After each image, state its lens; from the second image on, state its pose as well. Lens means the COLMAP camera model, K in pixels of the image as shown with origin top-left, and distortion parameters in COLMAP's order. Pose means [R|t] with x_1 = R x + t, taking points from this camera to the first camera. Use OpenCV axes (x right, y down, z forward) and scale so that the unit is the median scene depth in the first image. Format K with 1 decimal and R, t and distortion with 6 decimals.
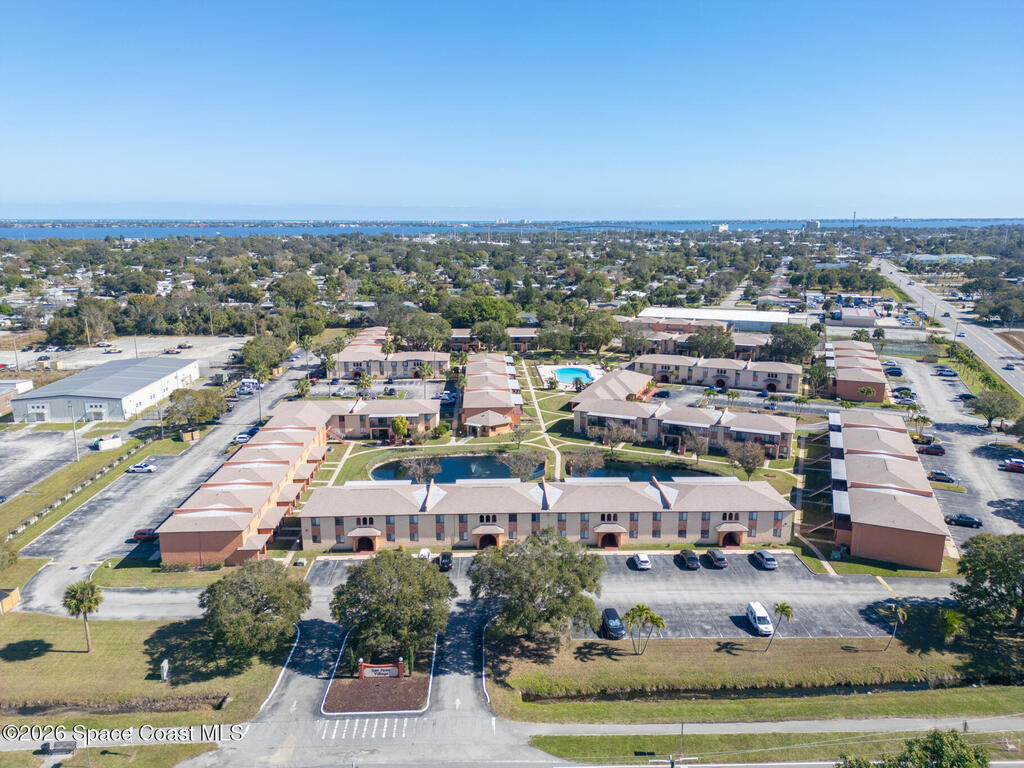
lens RADIAL K [[709.8, 0, 512.0], [0, 709.8, 384.0], [0, 0, 1]] dist [0.079200, -0.081398]
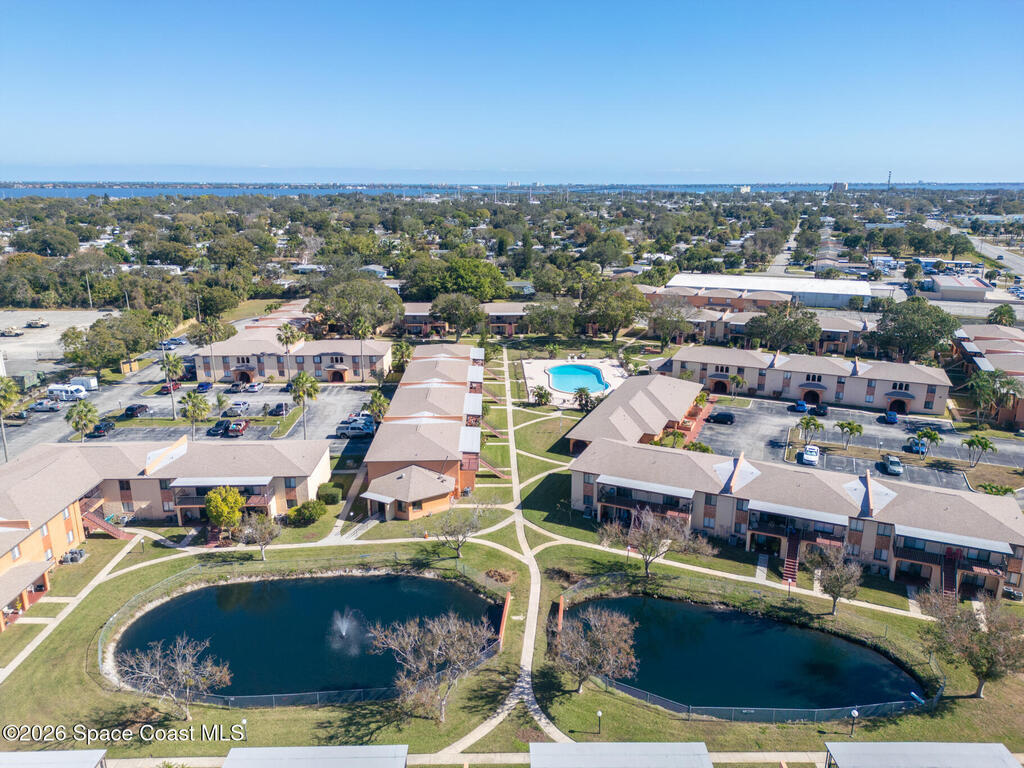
lens RADIAL K [[709.8, 0, 512.0], [0, 709.8, 384.0], [0, 0, 1]] dist [0.079200, -0.081398]
pose [[0.999842, 0.007692, -0.016040, 0.032640], [-0.006929, 0.998866, 0.047099, -0.032728], [0.016384, -0.046980, 0.998761, 0.303472]]
